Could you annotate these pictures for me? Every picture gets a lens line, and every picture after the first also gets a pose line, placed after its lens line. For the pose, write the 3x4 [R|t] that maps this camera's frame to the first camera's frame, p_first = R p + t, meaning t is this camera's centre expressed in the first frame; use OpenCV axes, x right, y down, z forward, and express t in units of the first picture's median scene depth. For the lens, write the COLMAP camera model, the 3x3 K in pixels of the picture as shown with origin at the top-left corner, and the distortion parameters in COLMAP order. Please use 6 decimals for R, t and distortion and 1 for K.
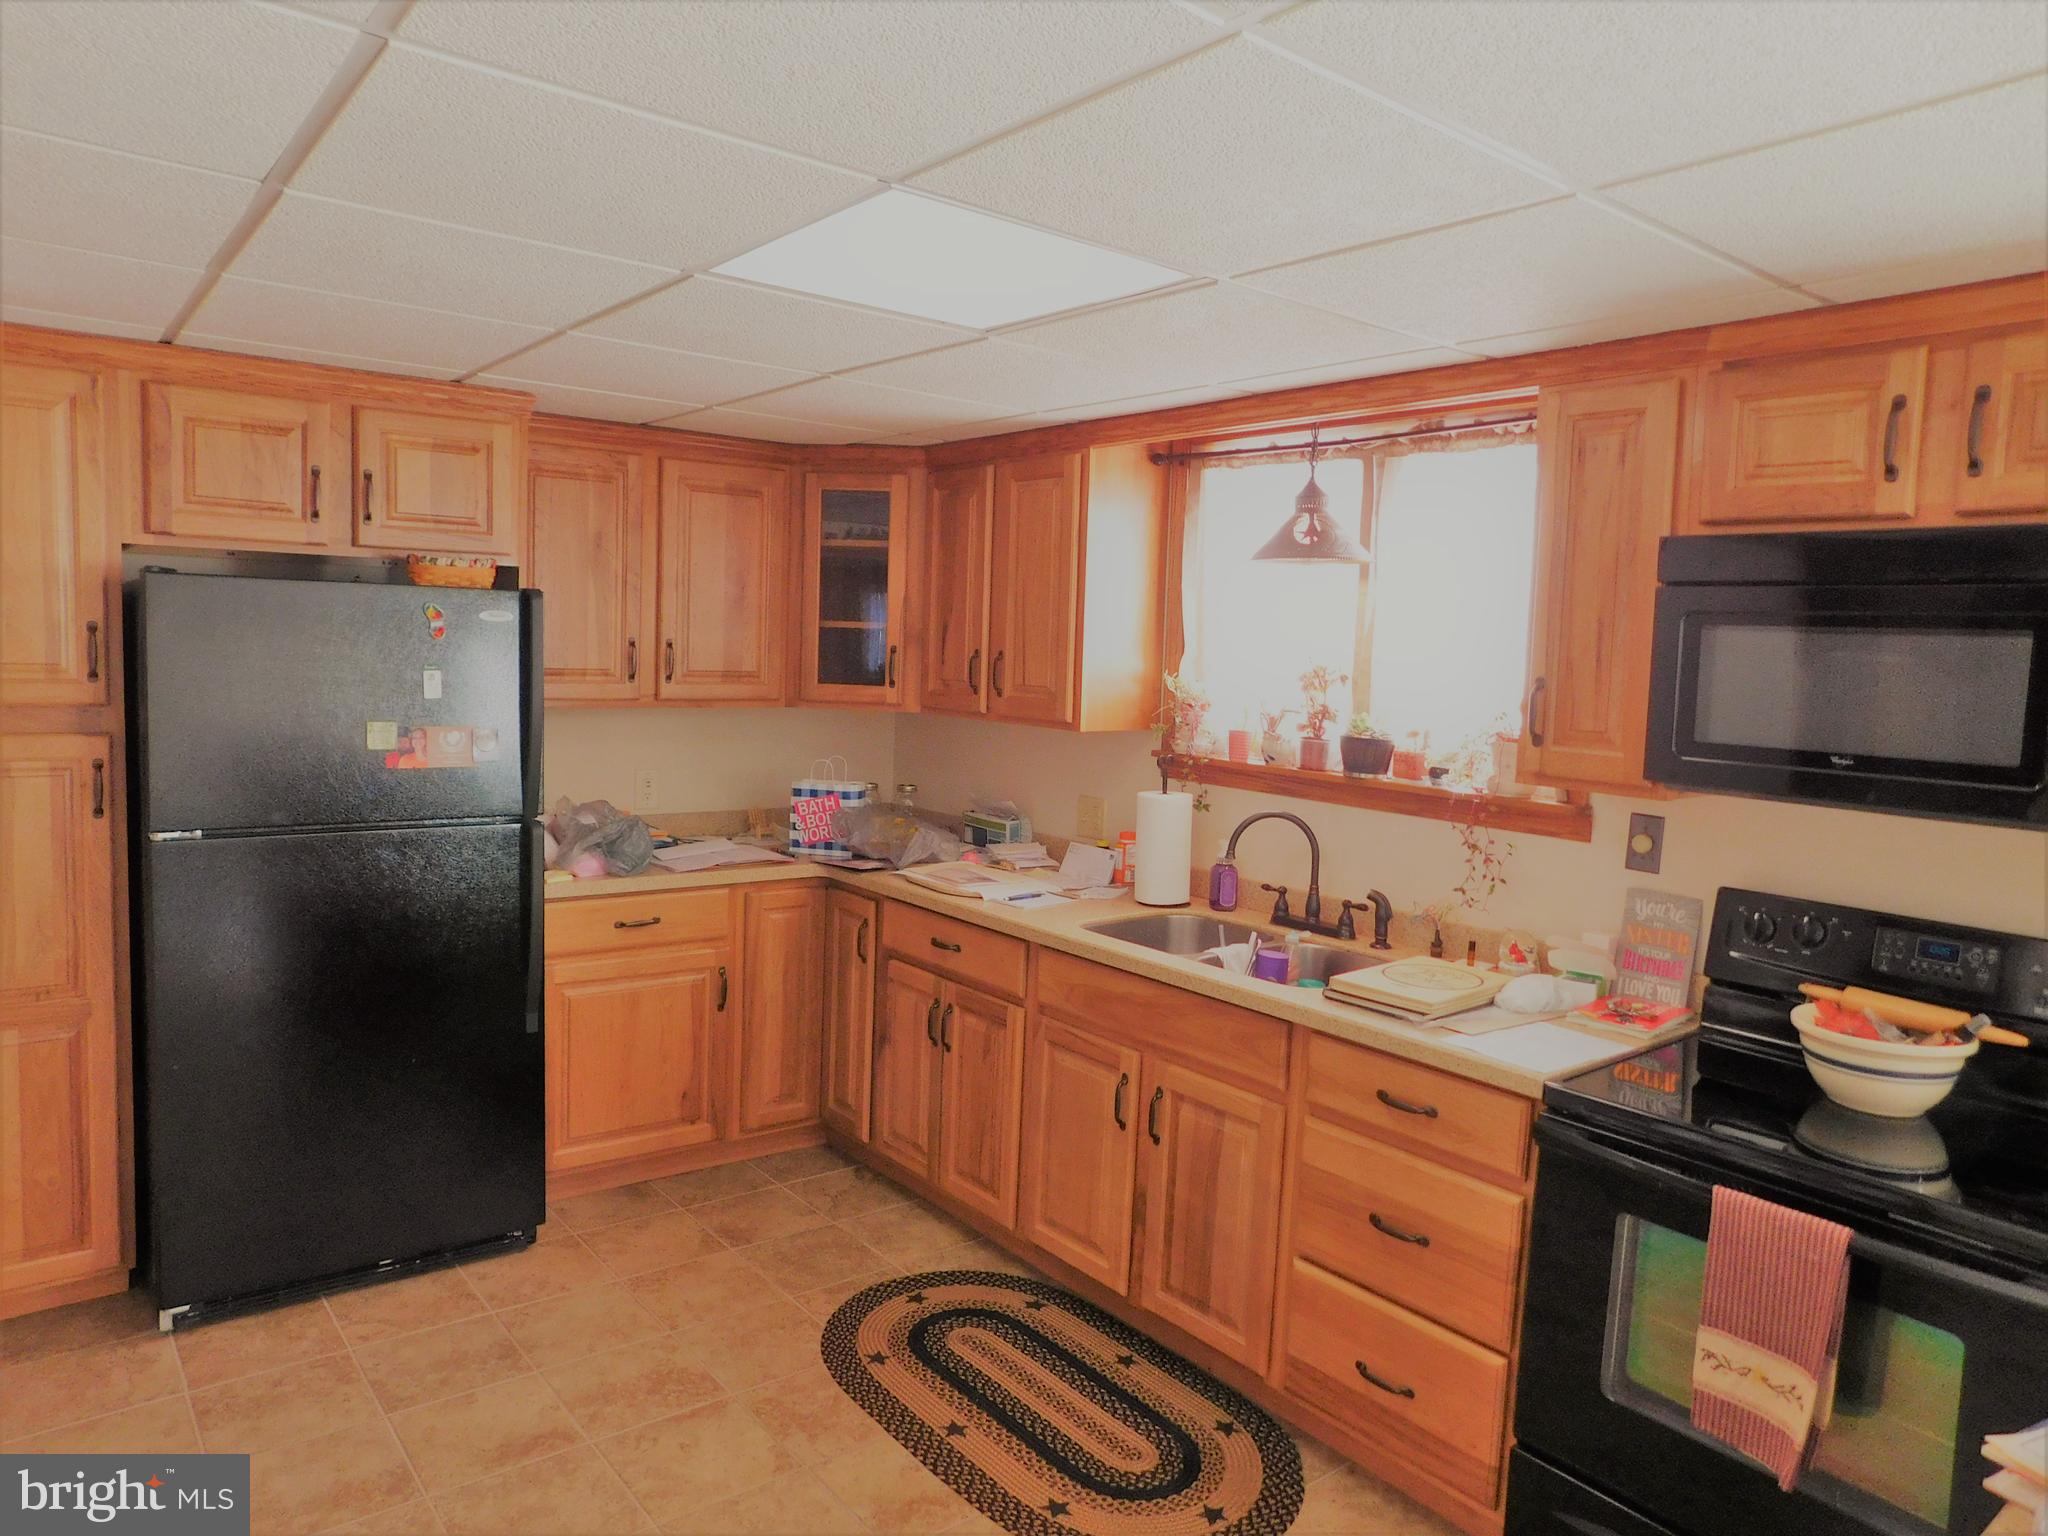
lens RADIAL K [[1347.6, 0, 1024.0], [0, 1347.6, 768.0], [0, 0, 1]] dist [-0.068579, 0.038738]
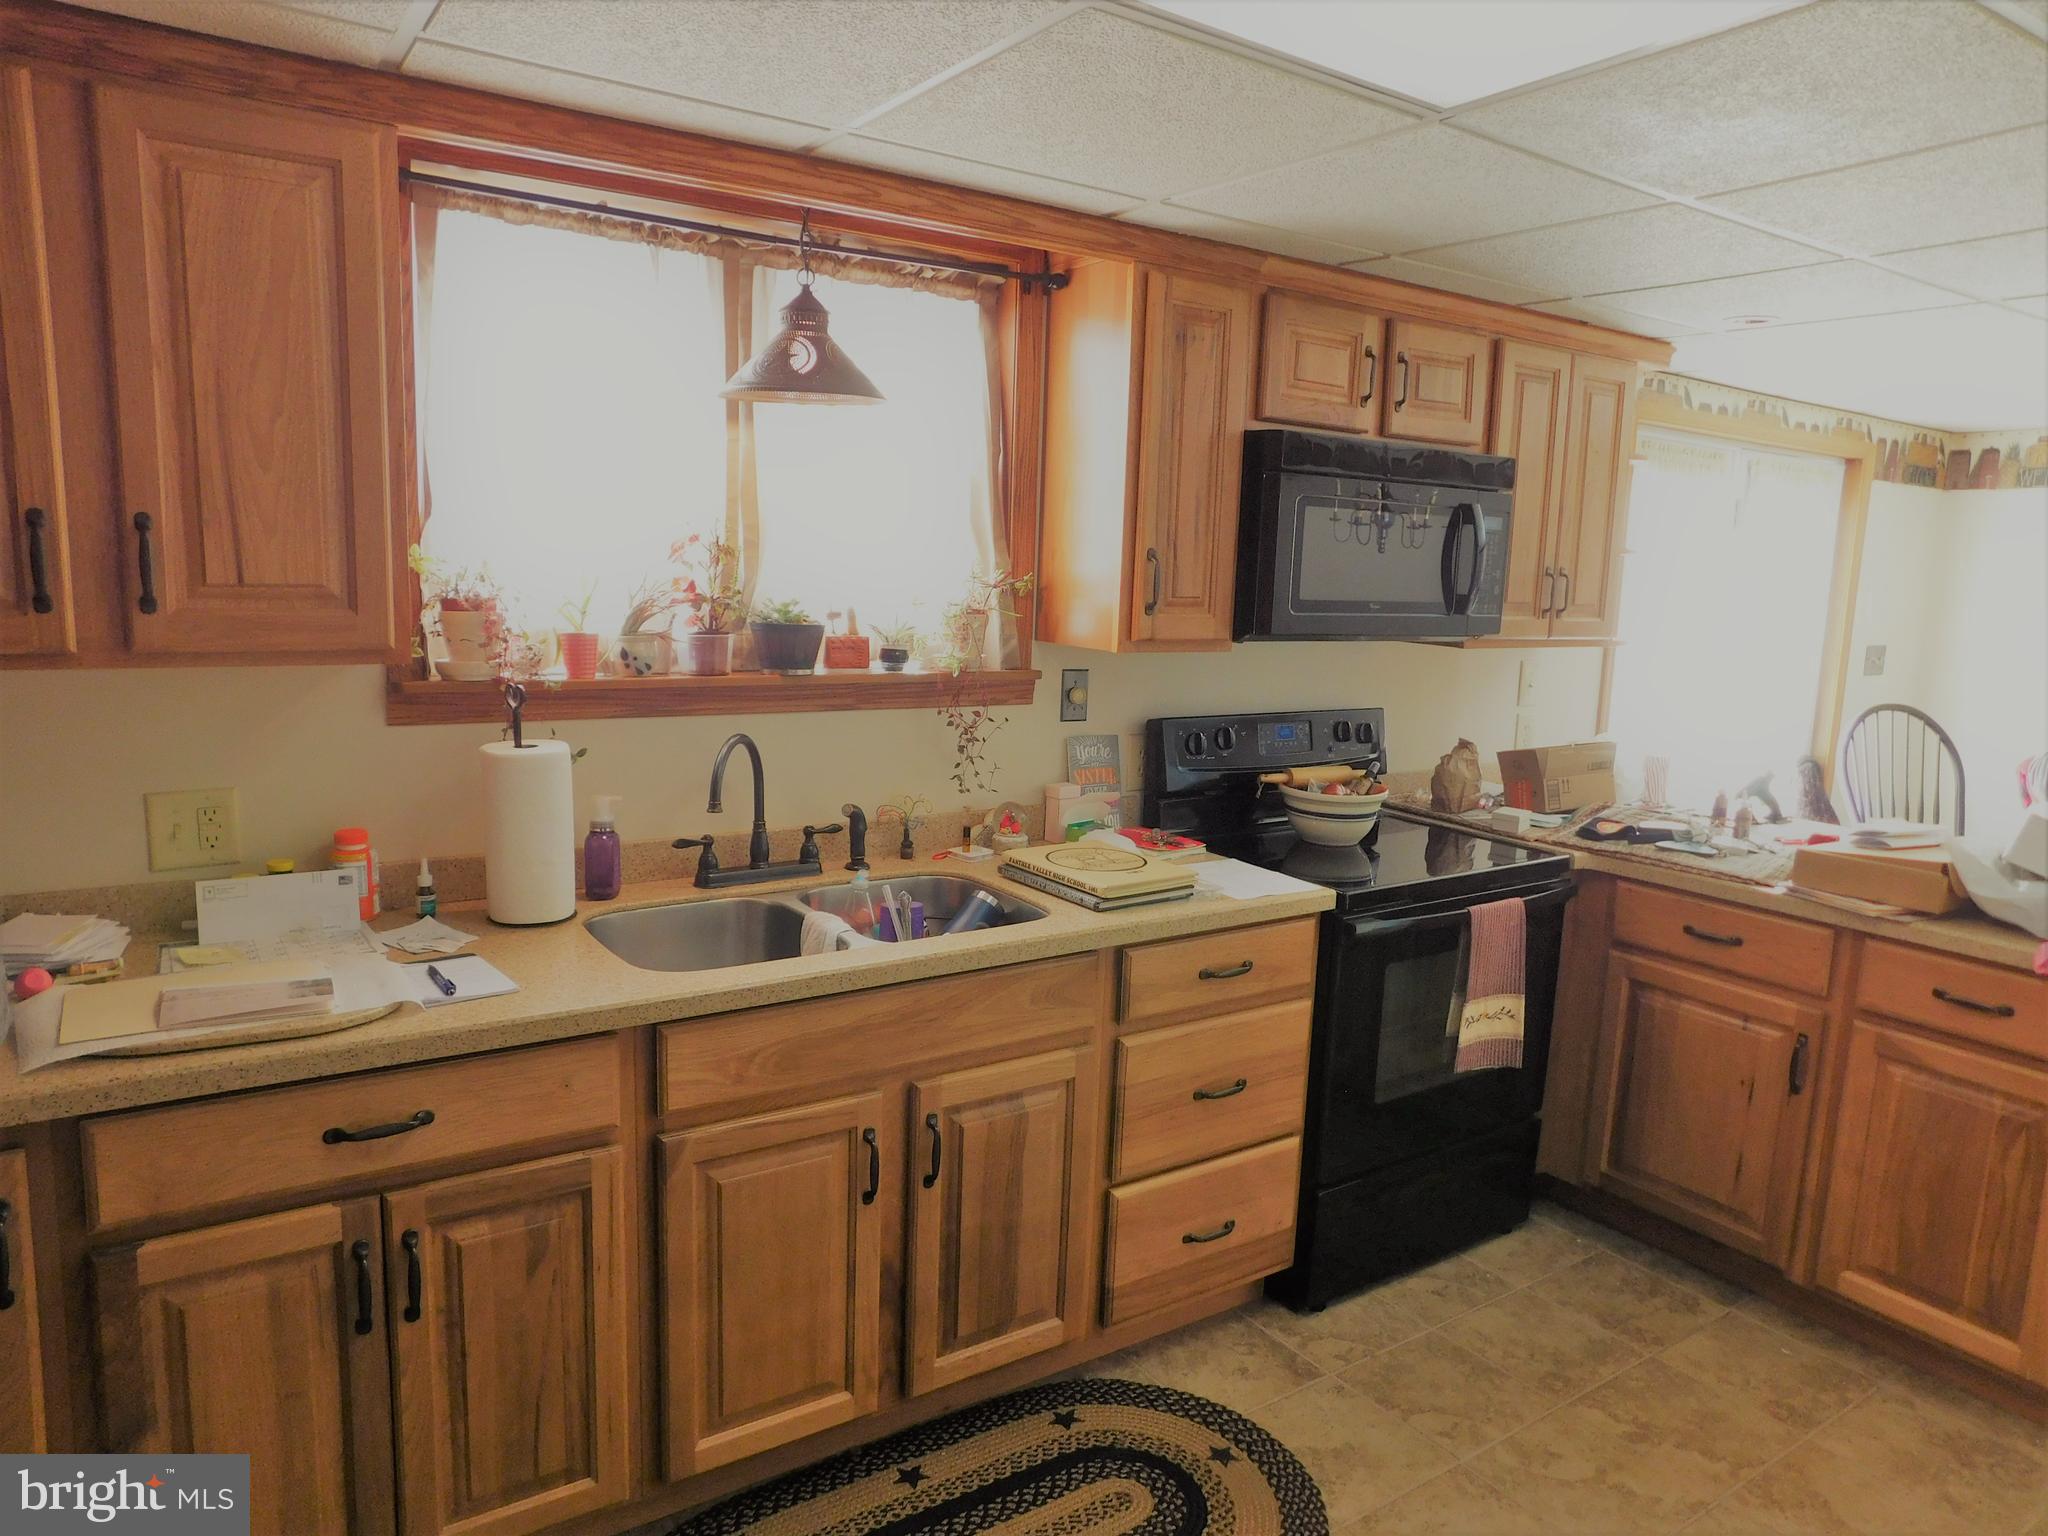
lens RADIAL K [[1347.6, 0, 1024.0], [0, 1347.6, 768.0], [0, 0, 1]] dist [-0.068579, 0.038738]
pose [[0.080745, -0.191398, 0.978186, -0.552978], [0.060564, 0.980519, 0.186855, -0.082676], [-0.994893, 0.044156, 0.090764, 0.813430]]
